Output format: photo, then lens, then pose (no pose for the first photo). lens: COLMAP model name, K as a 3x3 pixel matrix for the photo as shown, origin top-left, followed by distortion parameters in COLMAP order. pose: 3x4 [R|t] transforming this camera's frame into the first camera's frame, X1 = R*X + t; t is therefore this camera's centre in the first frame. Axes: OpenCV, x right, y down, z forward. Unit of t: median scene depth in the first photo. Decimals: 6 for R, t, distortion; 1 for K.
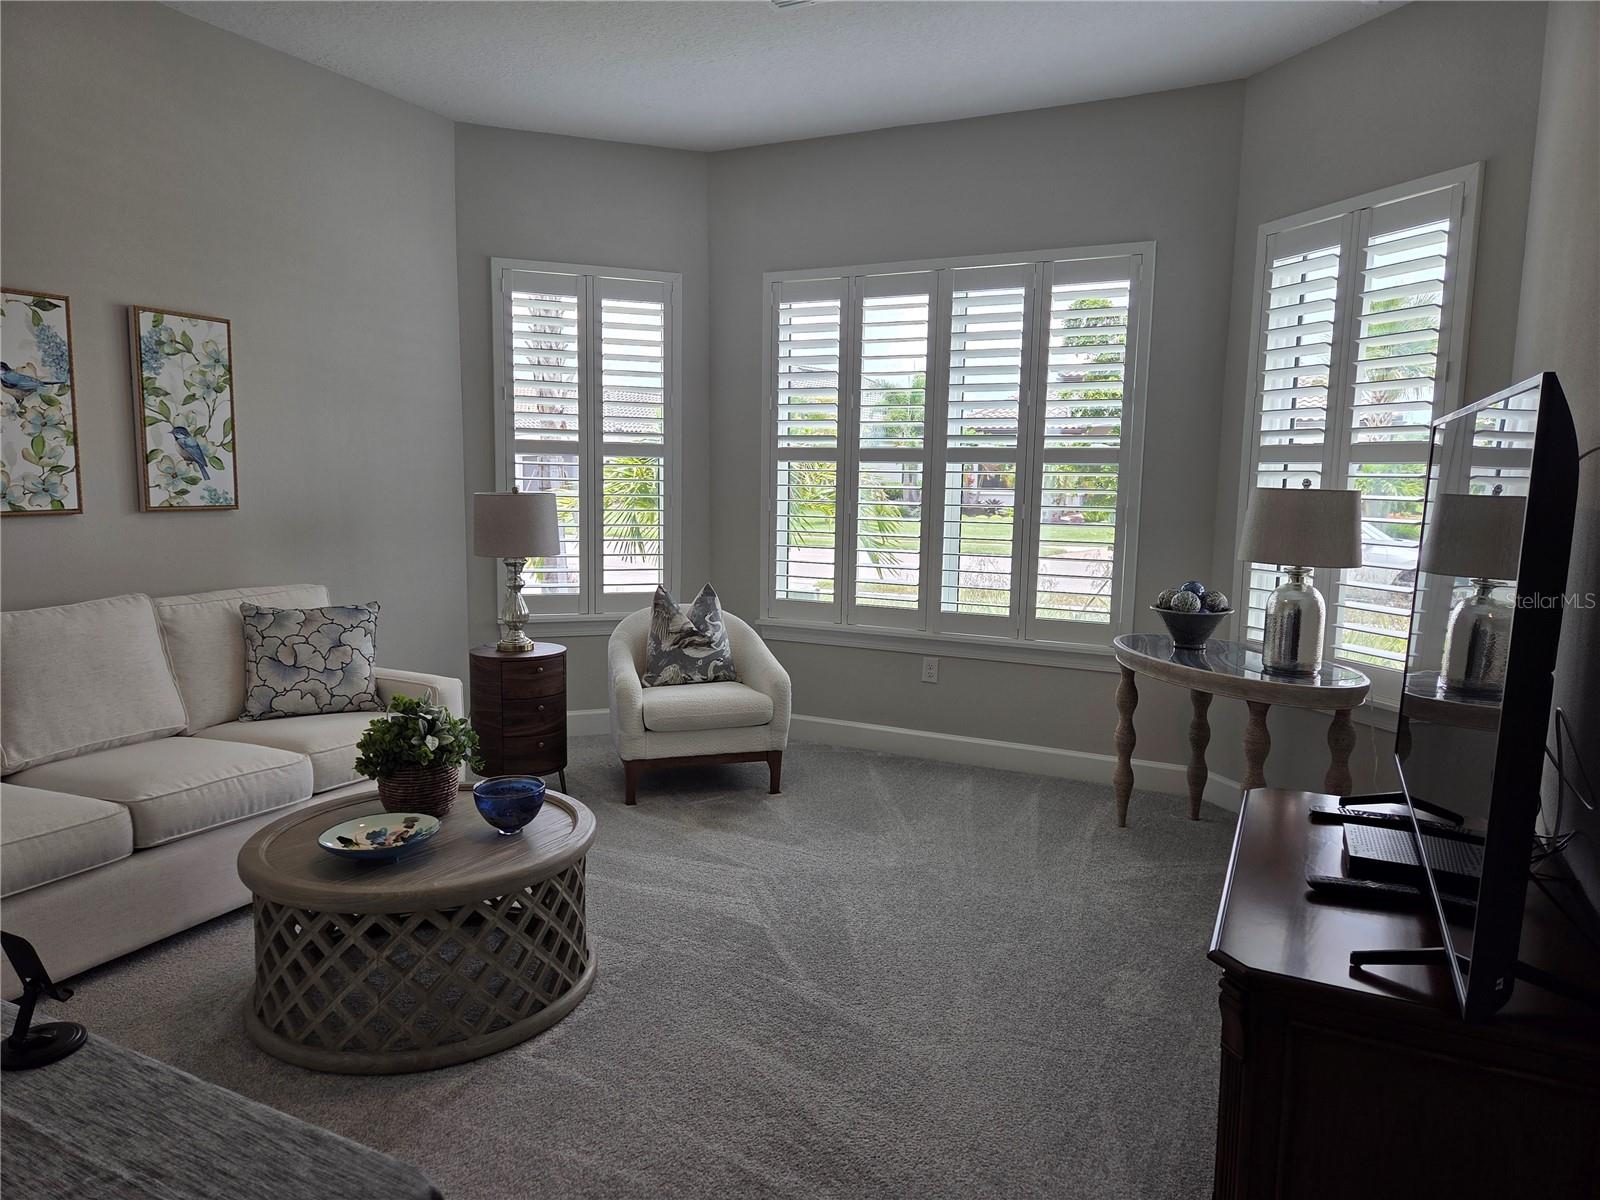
lens RADIAL K [[1073.5, 0, 791.0], [0, 1073.5, 605.3], [0, 0, 1]] dist [0.074008, -0.062288]
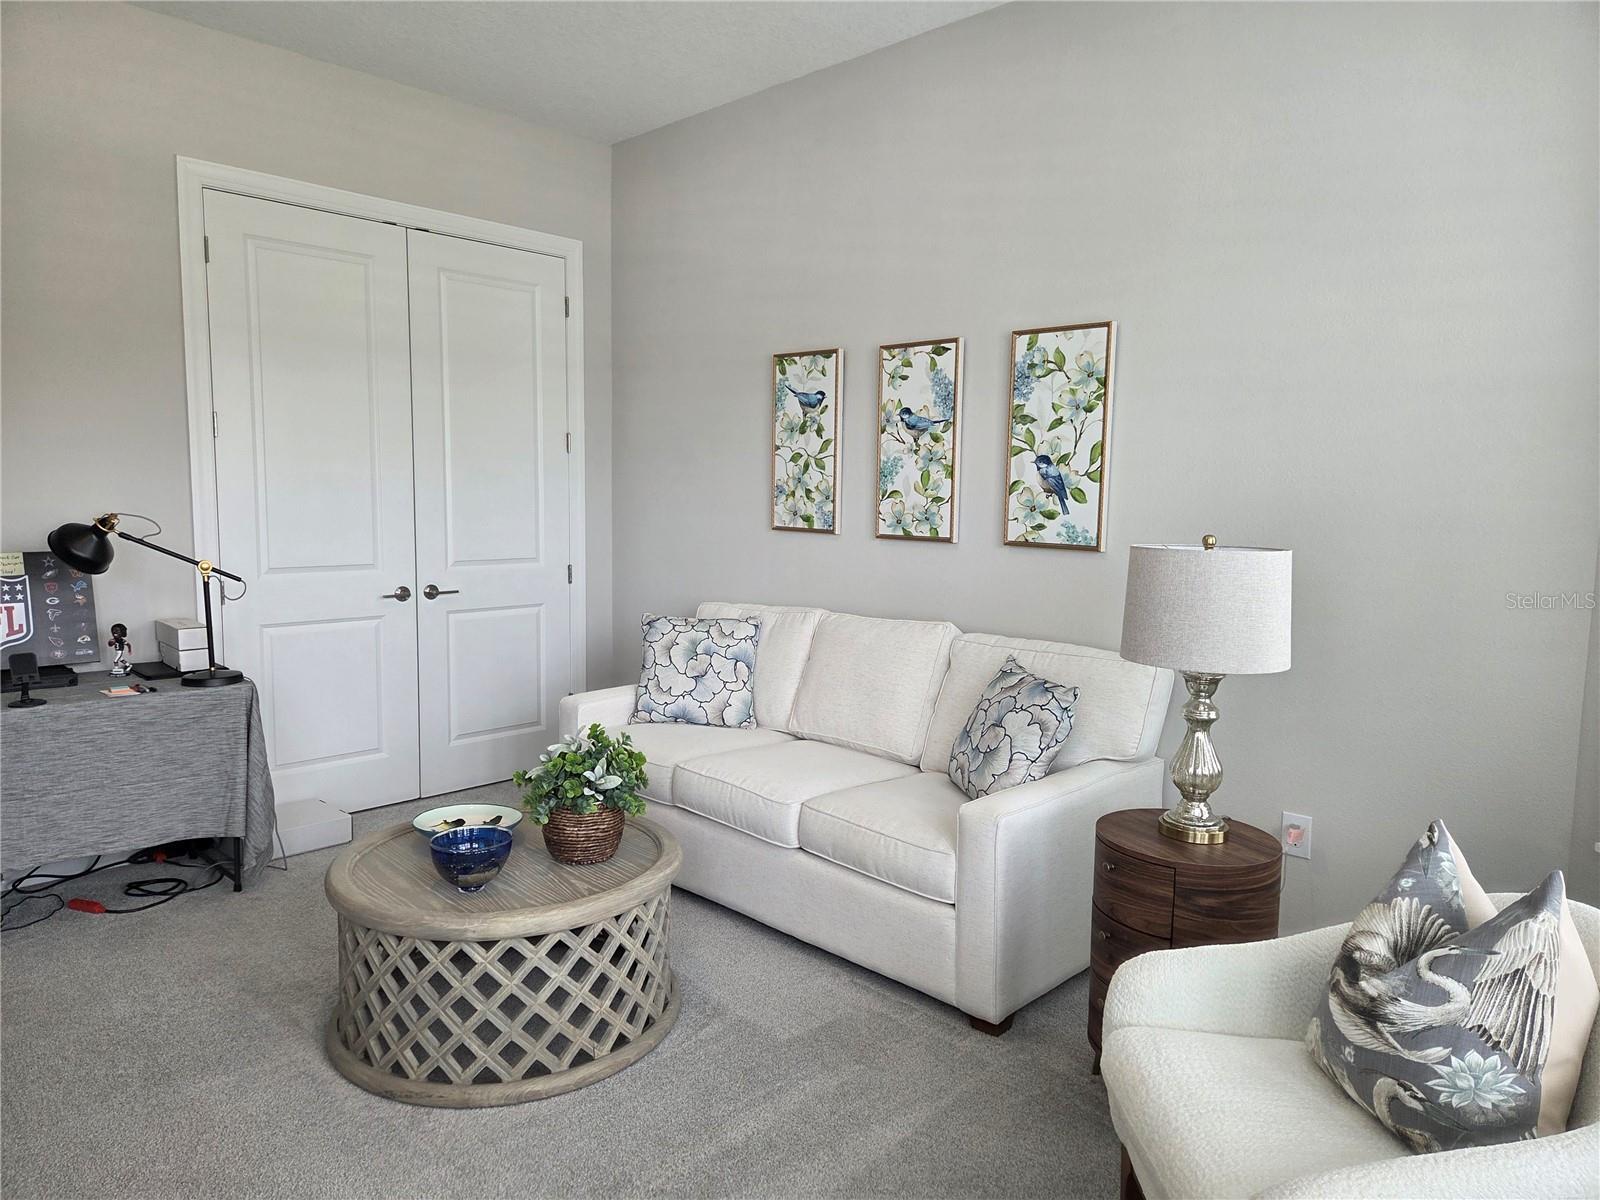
lens RADIAL K [[1073.5, 0, 800.3], [0, 1073.5, 597.8], [0, 0, 1]] dist [0.074008, -0.062288]
pose [[-0.321169, 0.080247, -0.943616, 0.363373], [-0.142079, 0.981043, 0.131788, -0.138804], [0.936303, 0.176394, -0.303679, 1.121422]]
